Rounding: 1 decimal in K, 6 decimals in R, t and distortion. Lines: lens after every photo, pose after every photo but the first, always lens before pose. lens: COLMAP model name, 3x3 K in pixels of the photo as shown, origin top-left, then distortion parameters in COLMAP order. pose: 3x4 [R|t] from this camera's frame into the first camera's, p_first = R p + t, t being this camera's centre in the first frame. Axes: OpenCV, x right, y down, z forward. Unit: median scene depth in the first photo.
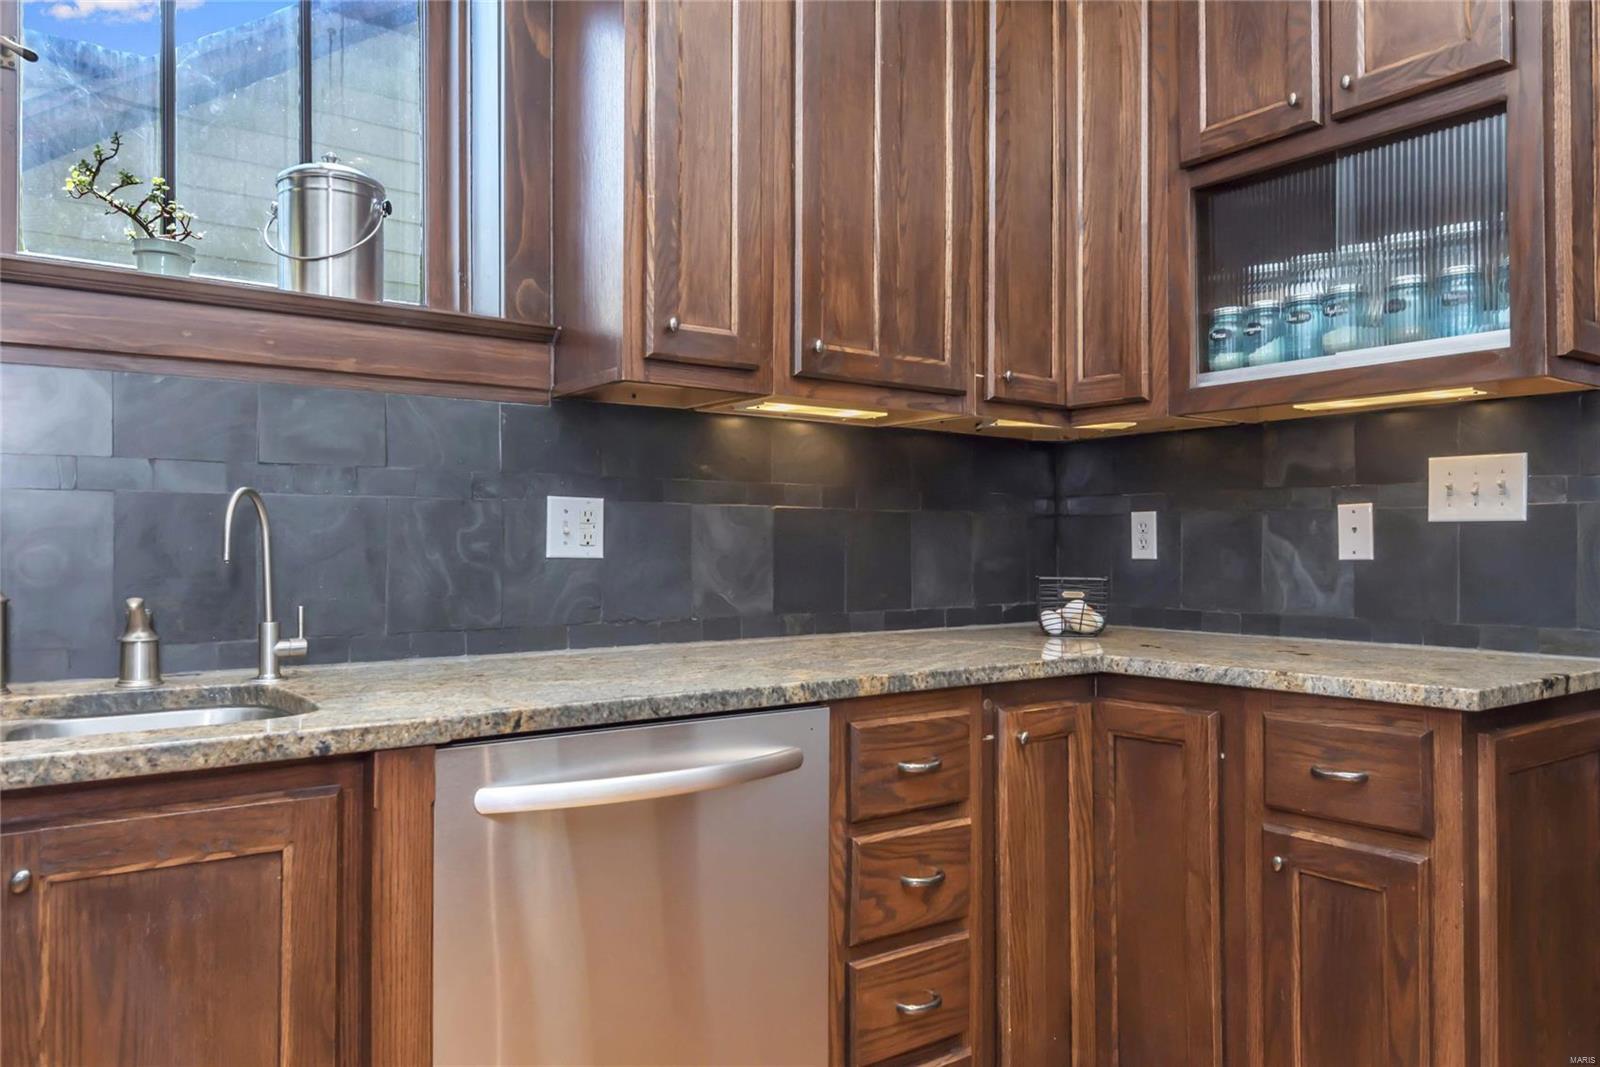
lens RADIAL K [[1152.8, 0, 802.9], [0, 1152.8, 537.6], [0, 0, 1]] dist [0.033987, -0.027925]
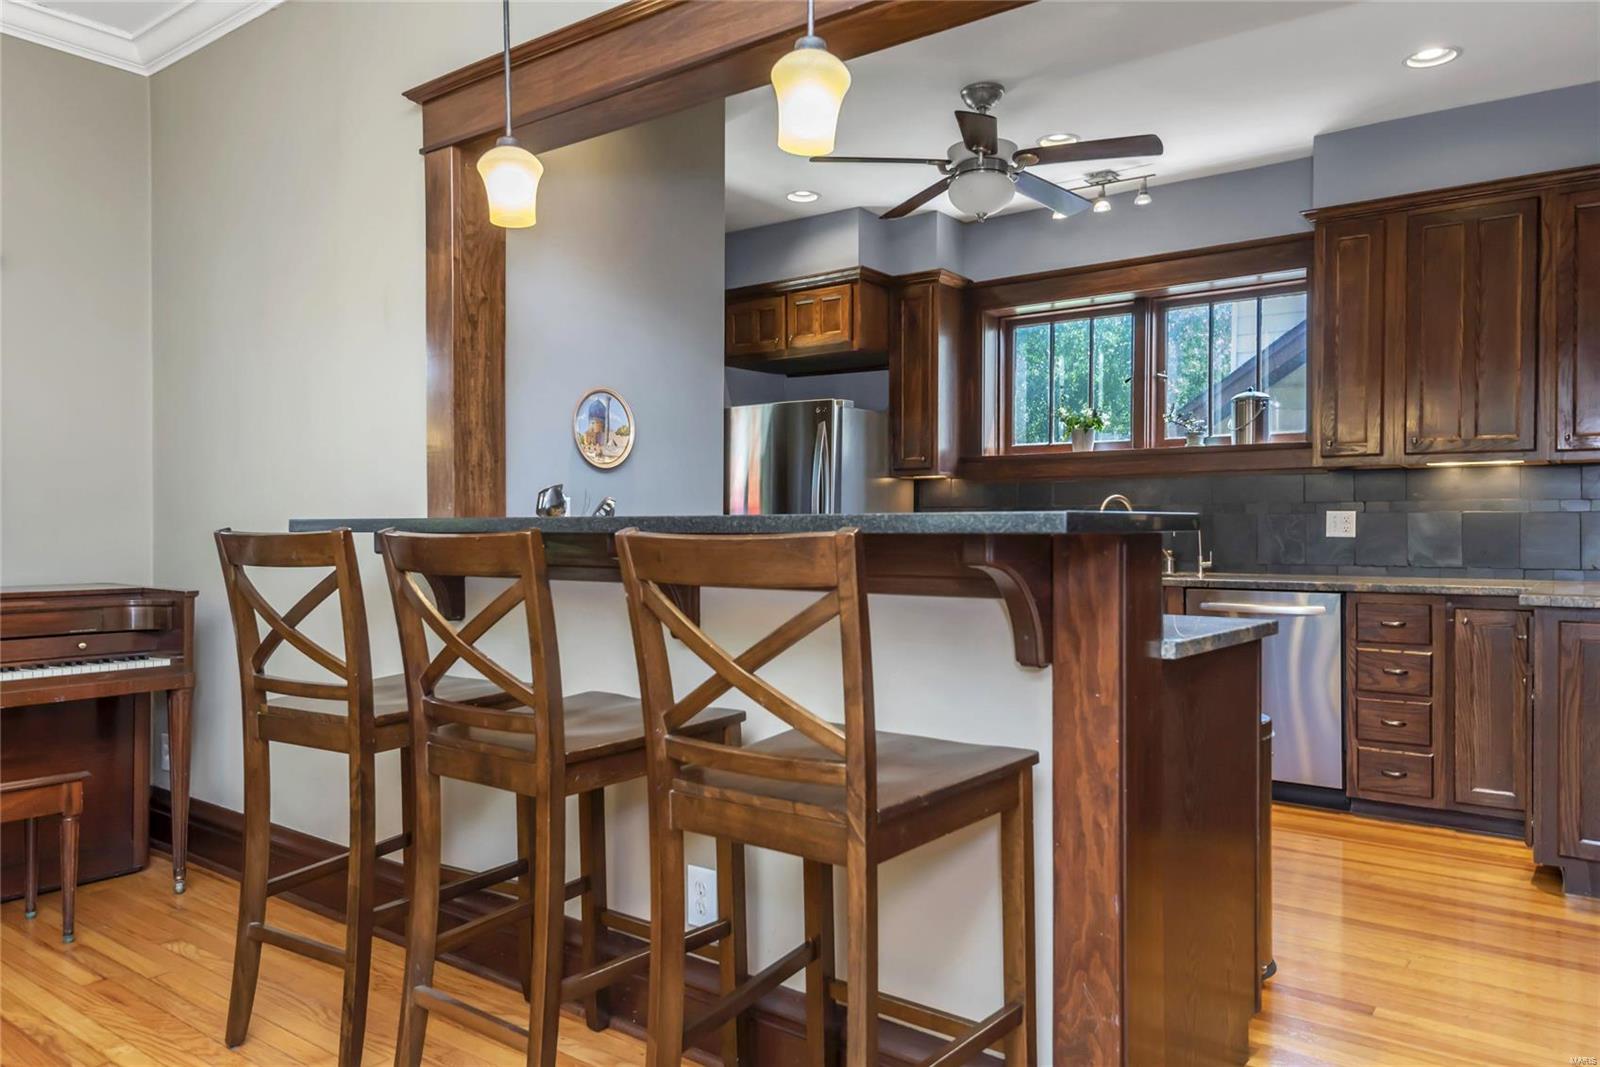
lens RADIAL K [[1107.3, 0, 800.0], [0, 1107.3, 533.5], [0, 0, 1]] dist [0.005063, -0.003079]
pose [[0.278769, 0.001750, -0.960357, 1.977339], [0.003872, 0.999988, 0.002947, -0.001344], [0.960350, -0.004540, 0.278759, -0.823832]]
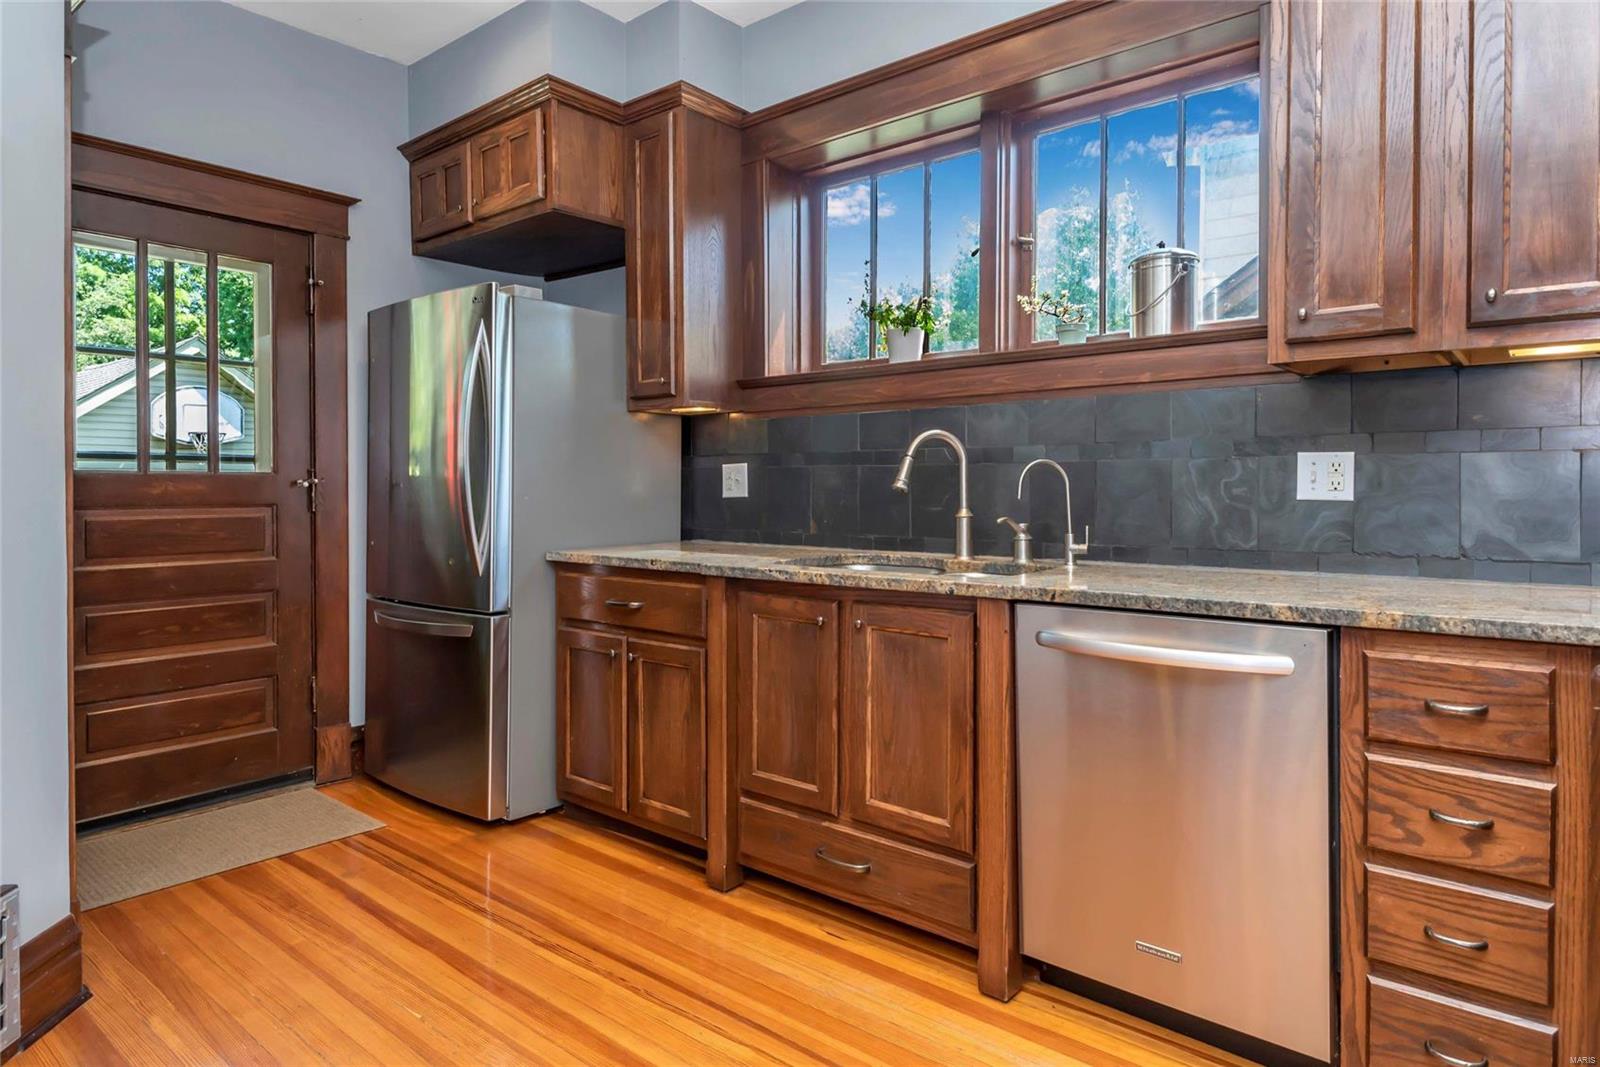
lens RADIAL K [[915.6, 0, 815.4], [0, 915.6, 495.1], [0, 0, 1]] dist [0.002069, -0.001728]
pose [[0.245212, 0.007723, -0.969439, 0.749970], [0.008835, 0.999909, 0.010201, -0.003707], [0.969429, -0.011066, 0.245121, 0.259332]]
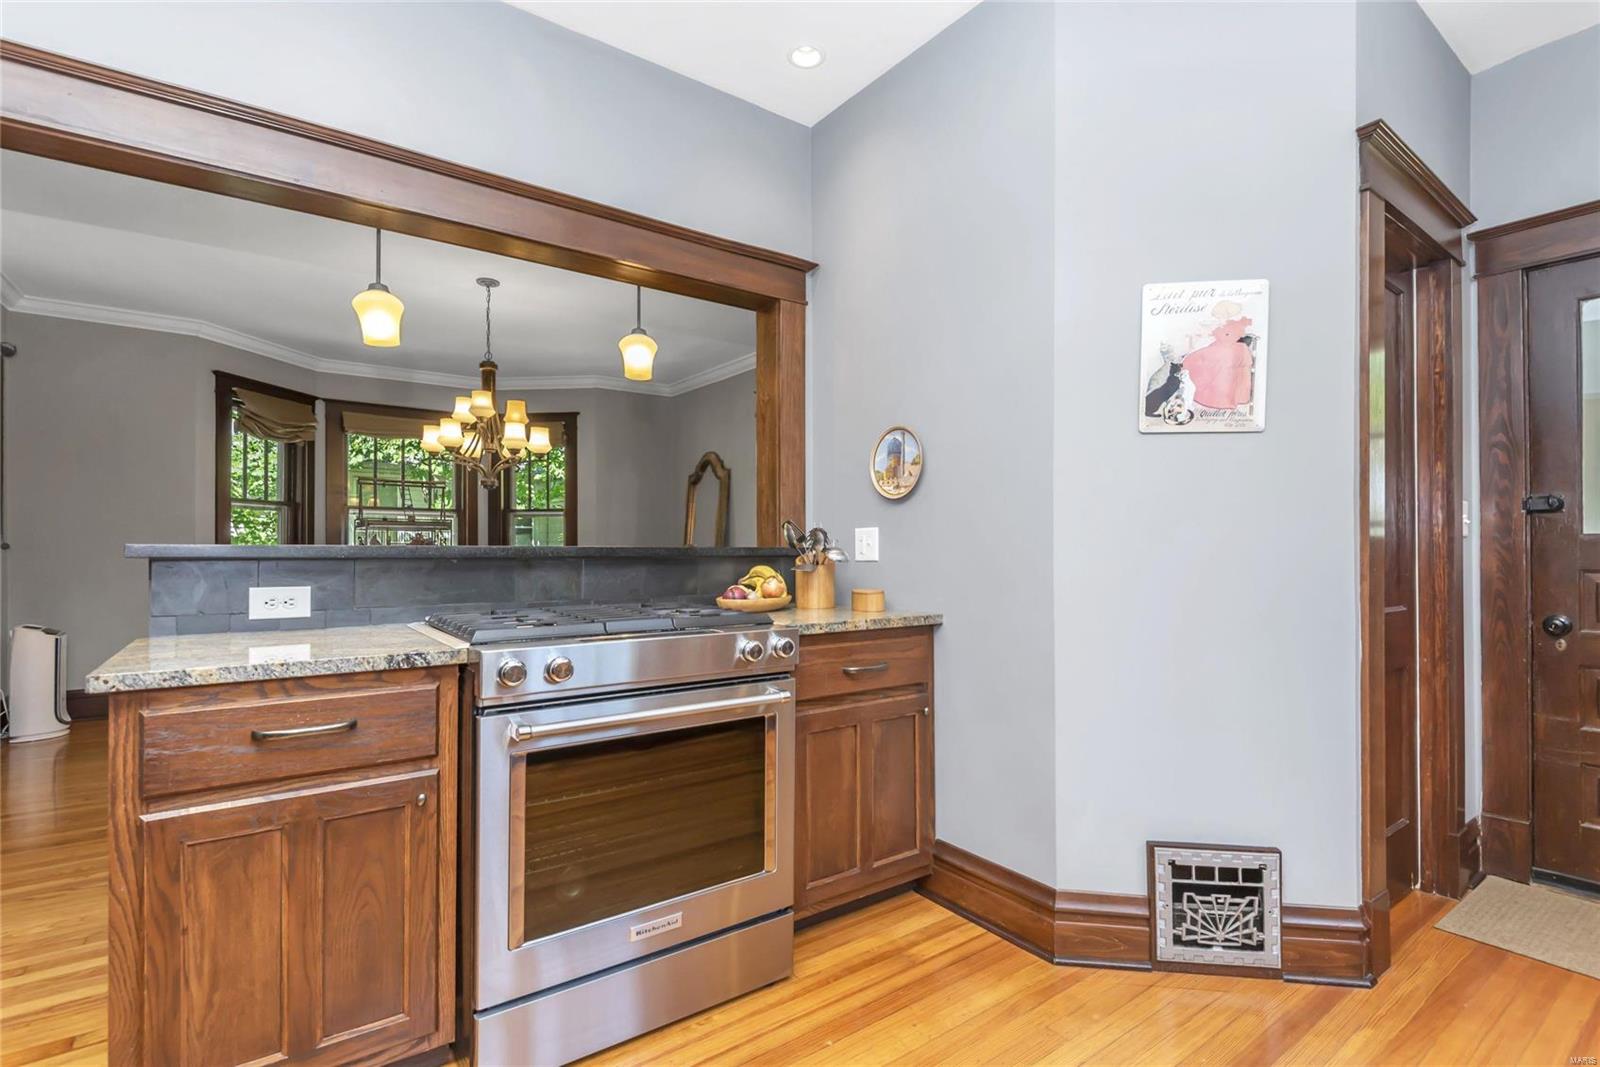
lens RADIAL K [[735.0, 0, 794.0], [0, 735.0, 550.5], [0, 0, 1]] dist [0.039763, -0.024157]
pose [[-0.999868, -0.000338, 0.016257, 0.263096], [-0.000471, 0.999966, -0.008234, -0.000188], [-0.016254, -0.008241, -0.999834, 0.740017]]
